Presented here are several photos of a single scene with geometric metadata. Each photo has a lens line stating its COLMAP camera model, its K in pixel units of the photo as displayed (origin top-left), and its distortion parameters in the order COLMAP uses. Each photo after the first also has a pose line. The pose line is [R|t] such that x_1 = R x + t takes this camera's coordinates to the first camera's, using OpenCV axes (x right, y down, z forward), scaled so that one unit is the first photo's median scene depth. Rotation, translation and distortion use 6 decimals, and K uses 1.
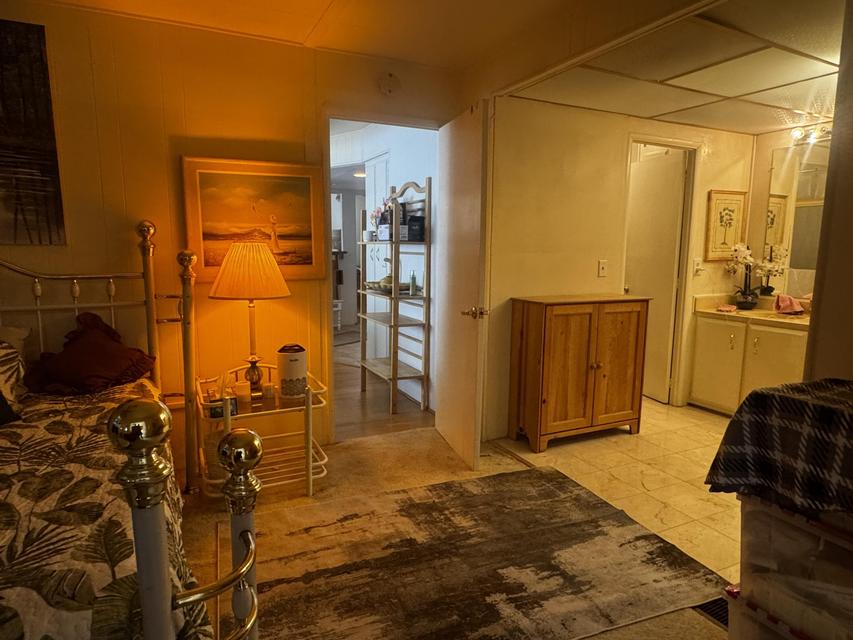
lens RADIAL K [[527.3, 0, 425.4], [0, 527.3, 318.5], [0, 0, 1]] dist [-0.003171, -0.000045]
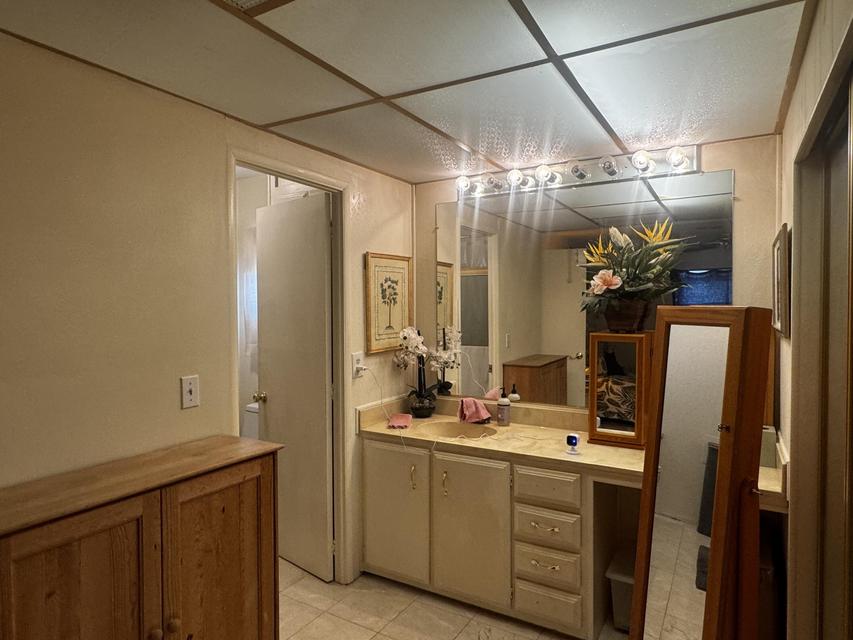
lens RADIAL K [[527.3, 0, 427.7], [0, 527.3, 319.7], [0, 0, 1]] dist [-0.003171, -0.000045]
pose [[0.829160, -0.027778, 0.558320, 0.215856], [0.088087, 0.992779, -0.081425, -0.091273], [-0.552027, 0.116695, 0.825620, 0.388271]]
